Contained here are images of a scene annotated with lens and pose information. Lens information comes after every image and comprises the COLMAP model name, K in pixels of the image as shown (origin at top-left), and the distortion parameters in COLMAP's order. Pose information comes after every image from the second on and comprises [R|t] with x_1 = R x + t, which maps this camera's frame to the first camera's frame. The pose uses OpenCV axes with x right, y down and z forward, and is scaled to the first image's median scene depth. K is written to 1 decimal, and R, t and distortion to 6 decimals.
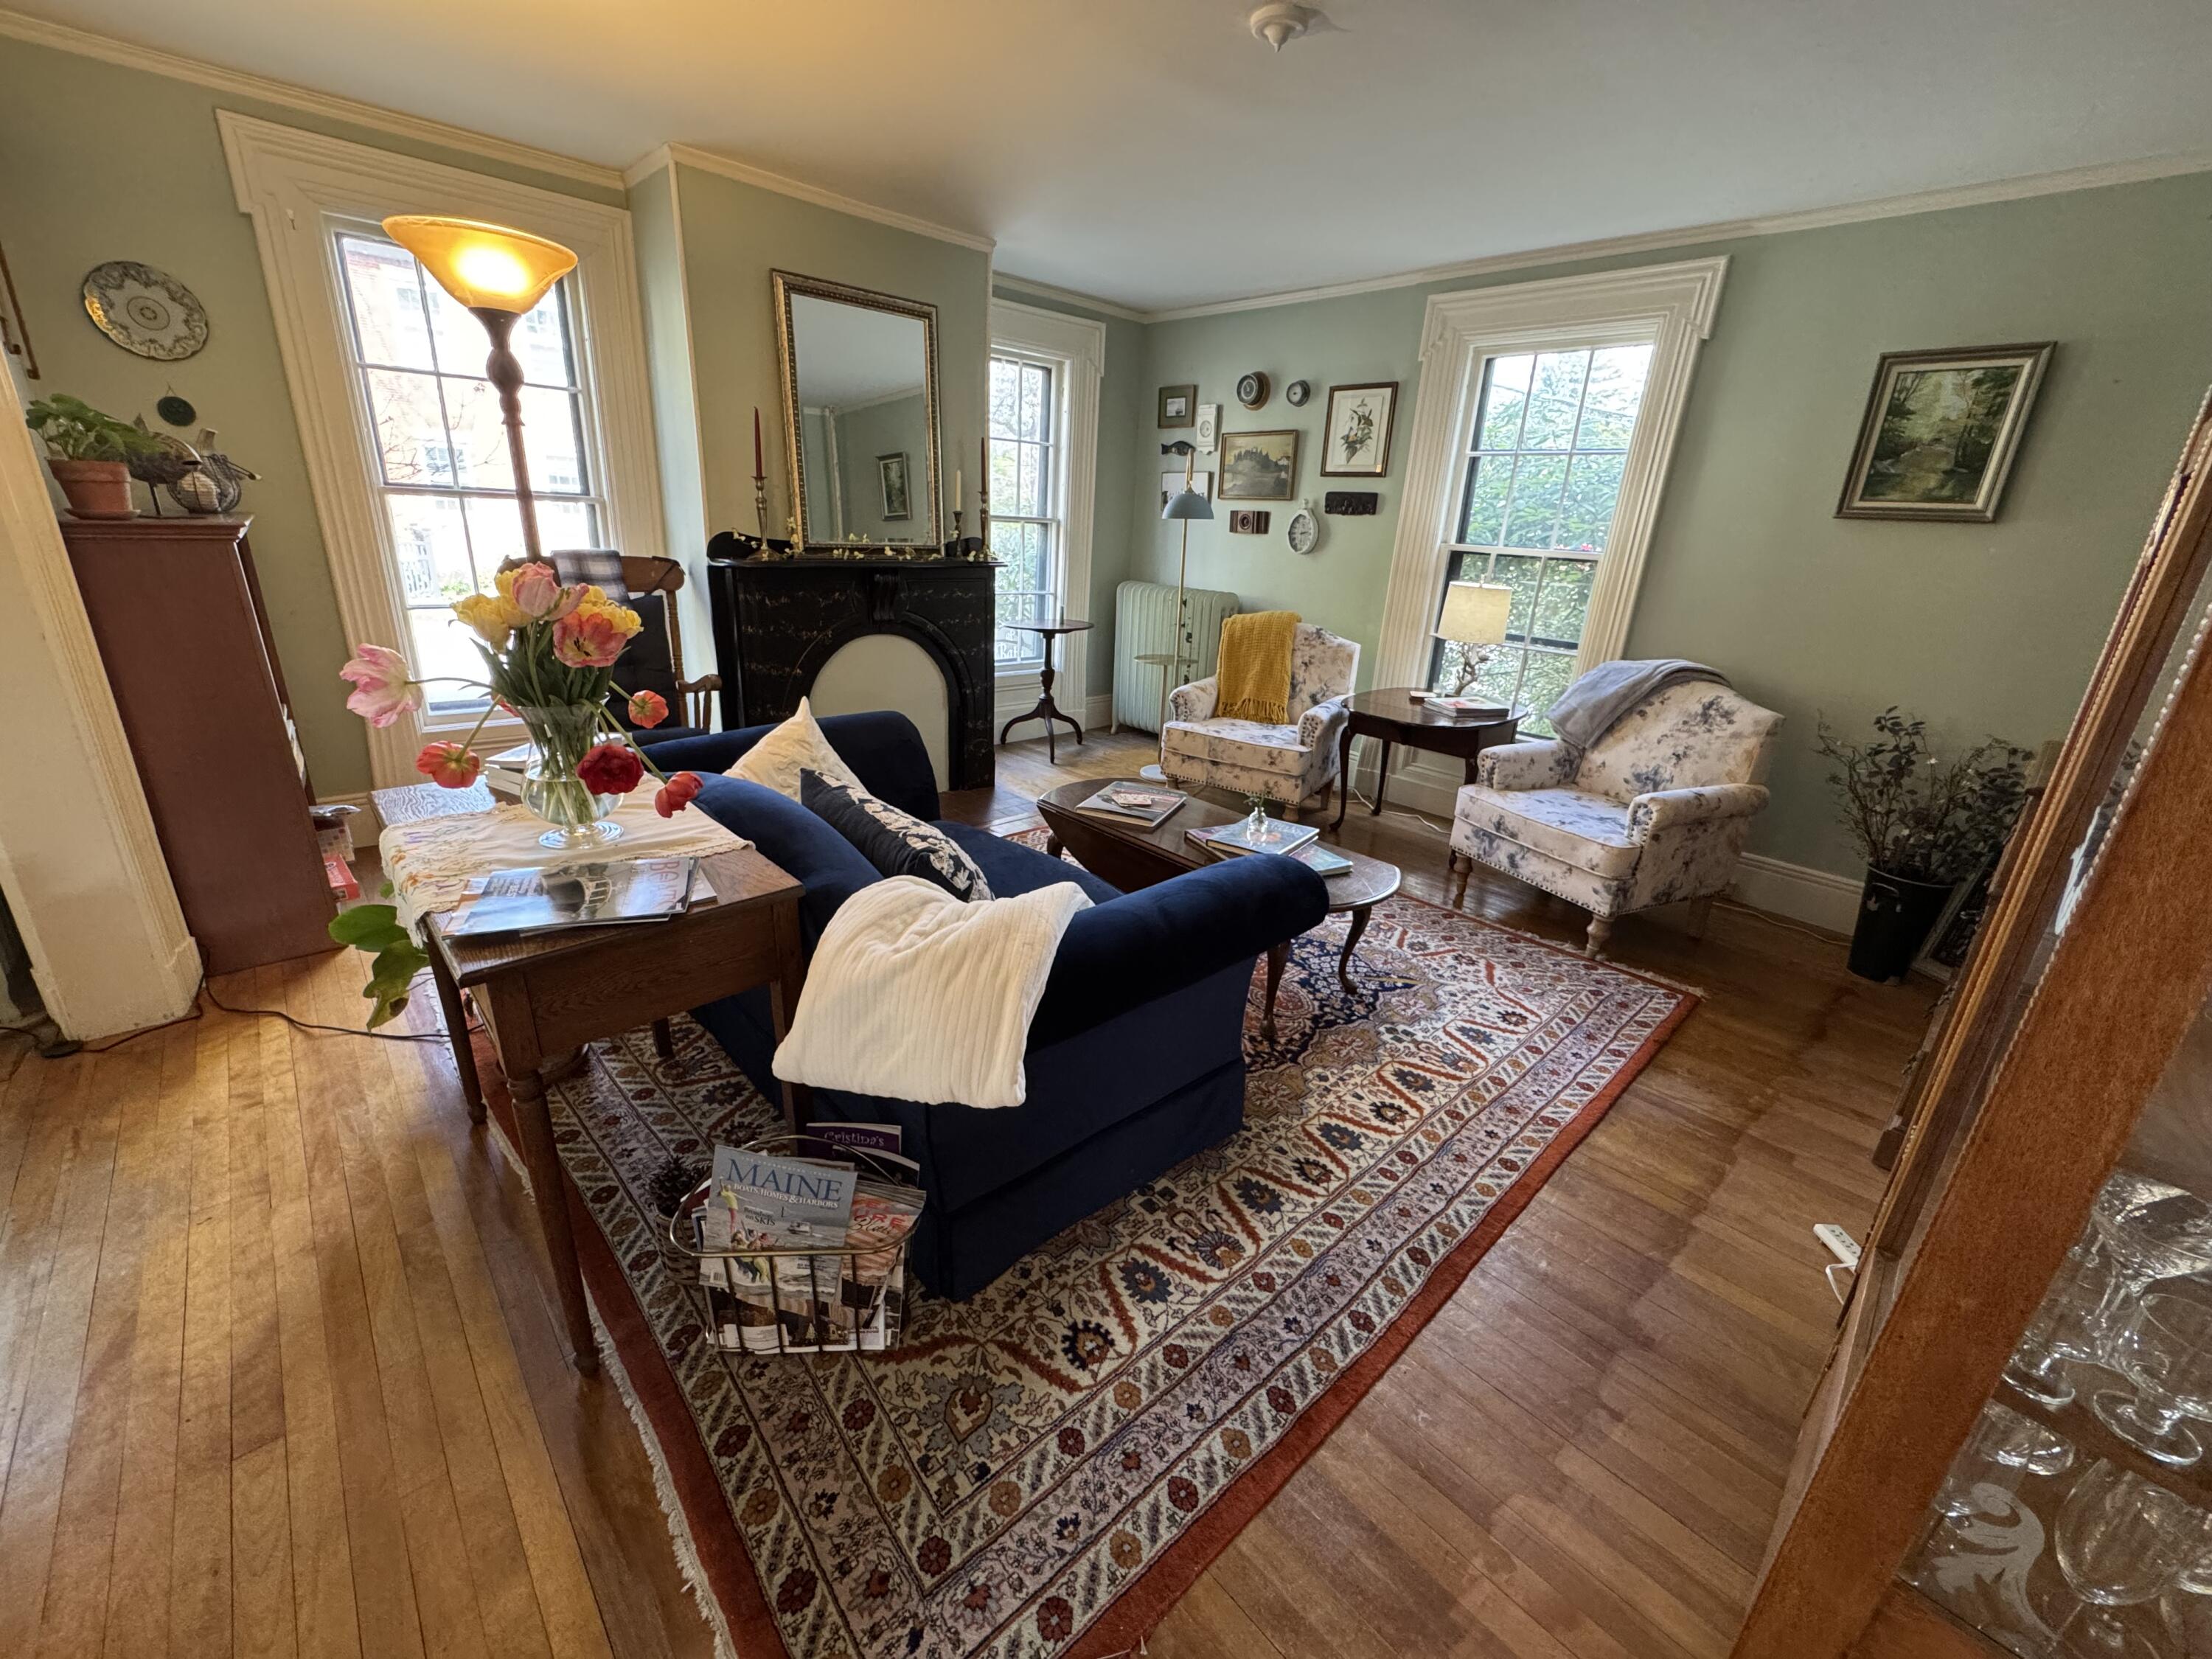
lens RADIAL K [[884.6, 0, 1099.1], [0, 884.6, 819.7], [0, 0, 1]] dist [-0.002409, -0.000014]
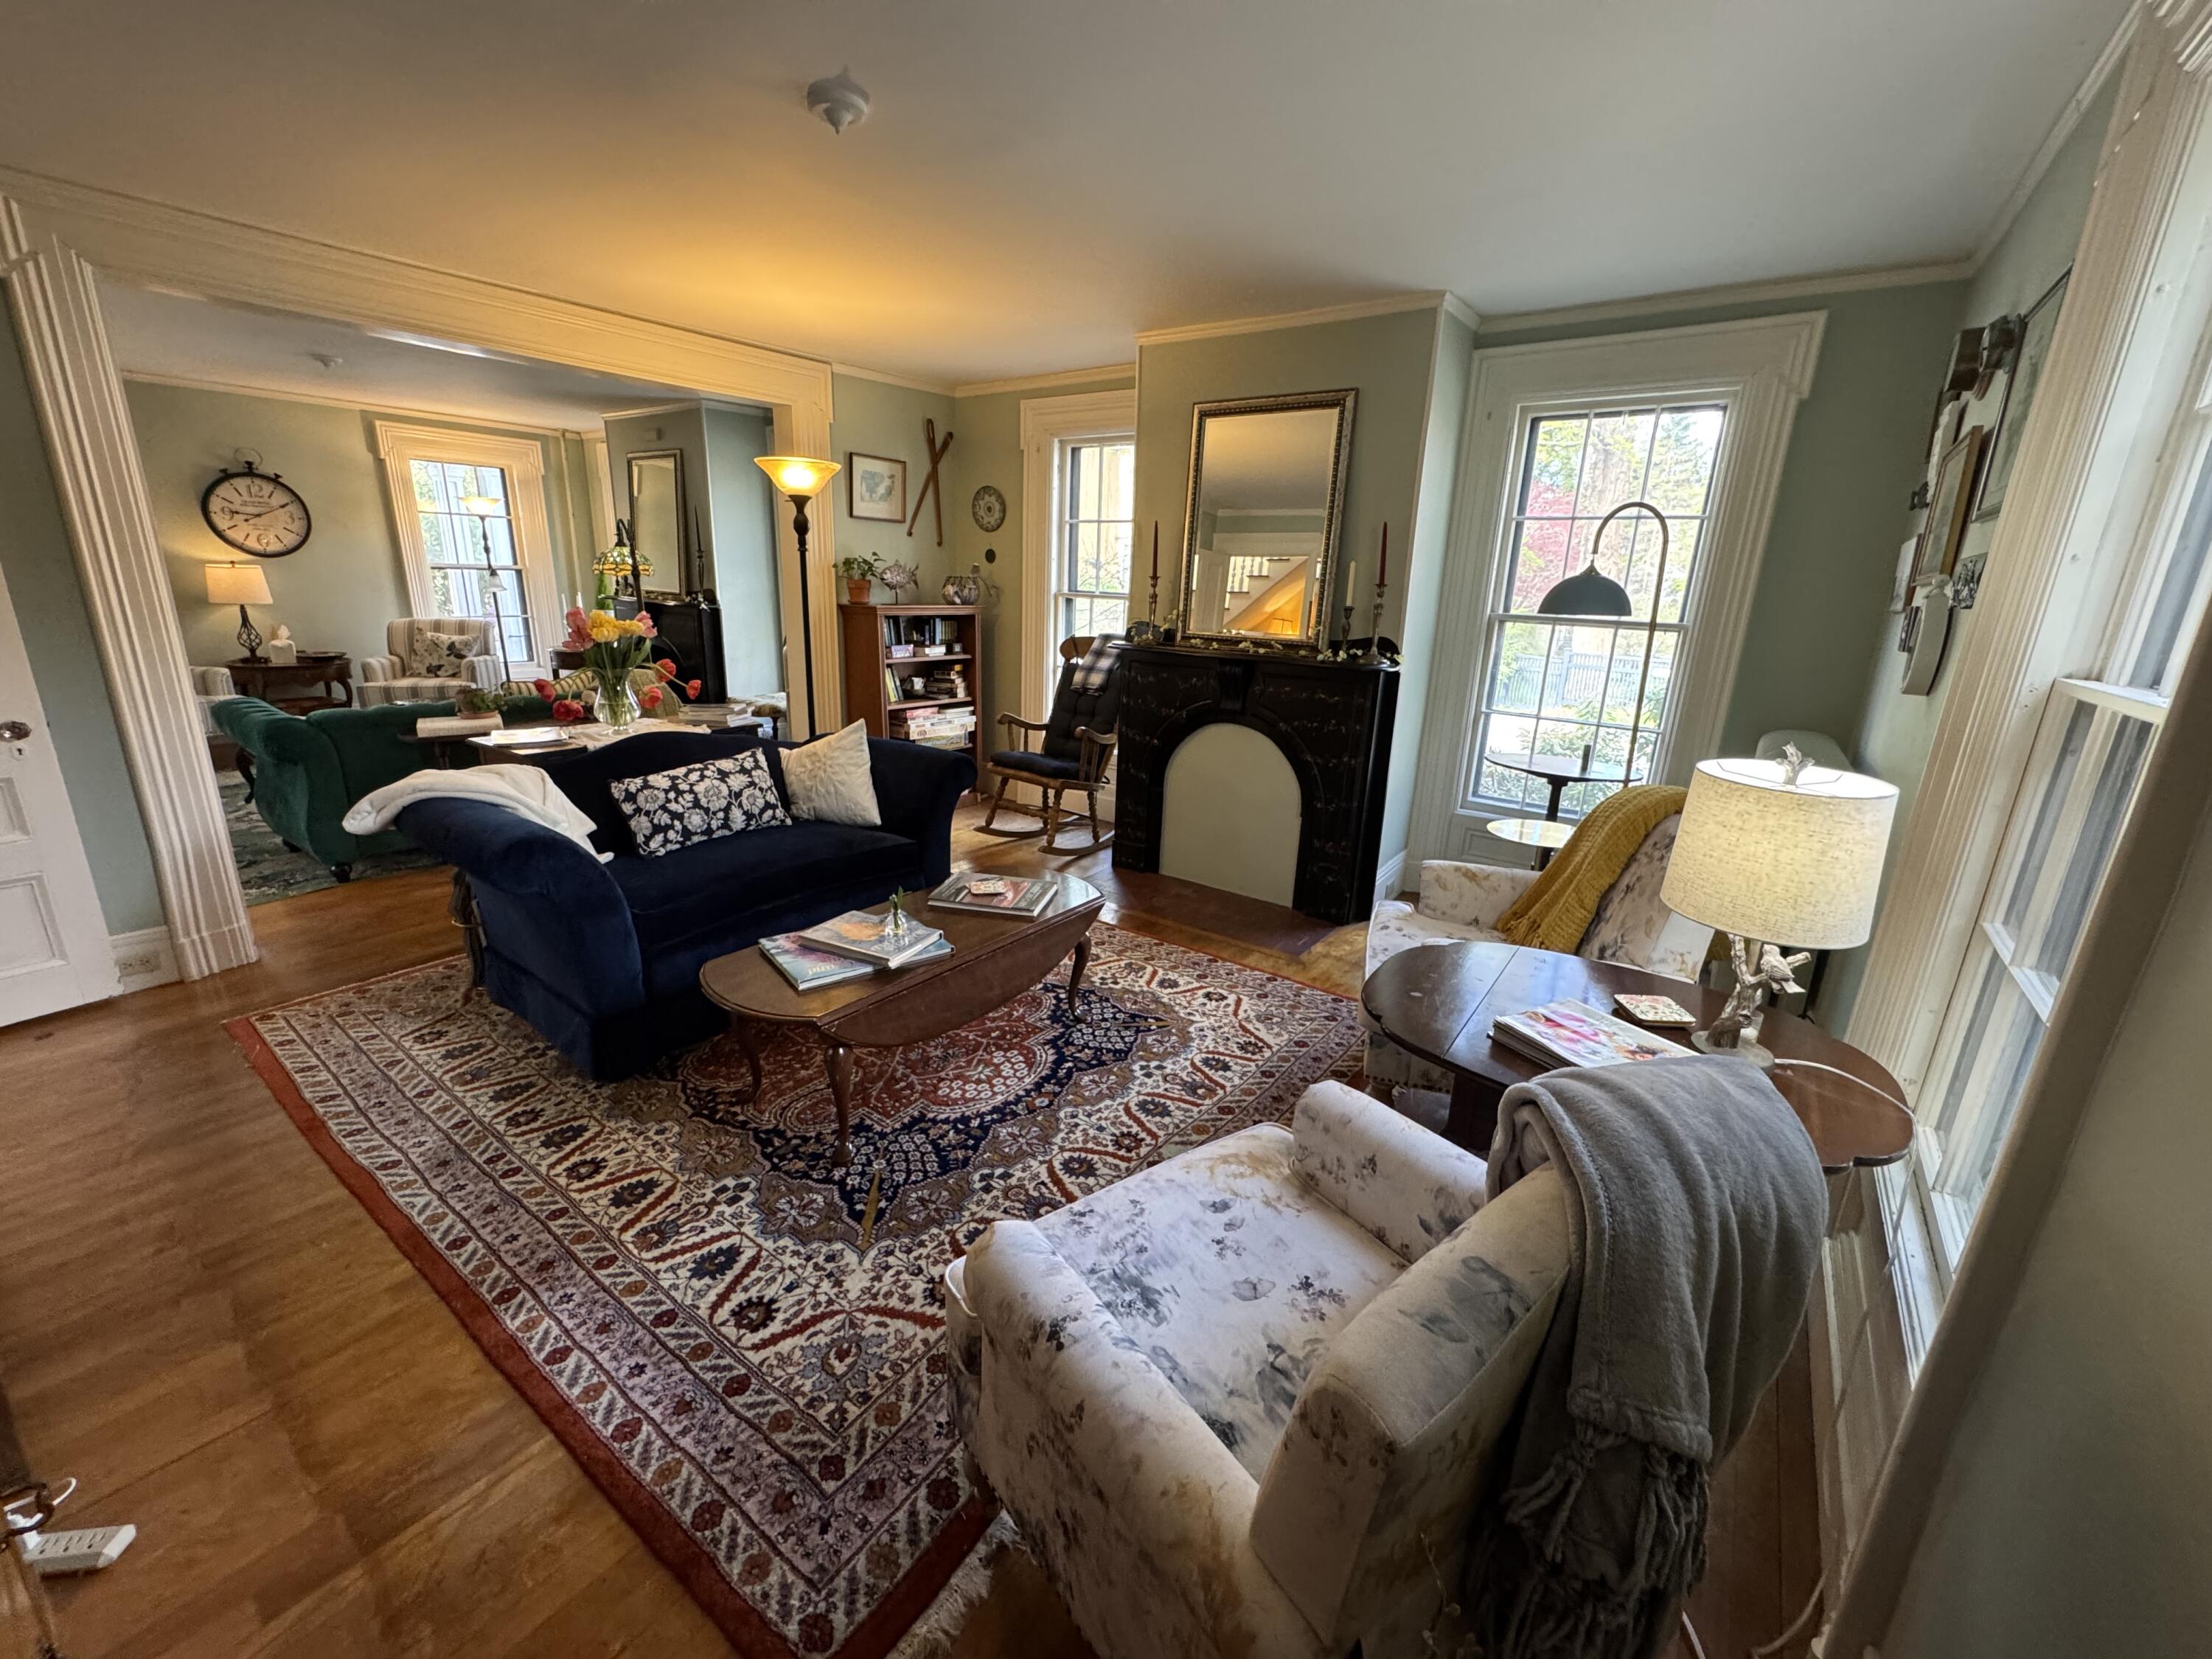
lens RADIAL K [[884.6, 0, 1099.1], [0, 884.6, 819.7], [0, 0, 1]] dist [-0.002409, -0.000014]
pose [[0.197893, 0.215887, -0.956154, 1.210623], [-0.343247, 0.928947, 0.138703, -0.334482], [0.918161, 0.300749, 0.257935, 1.083714]]
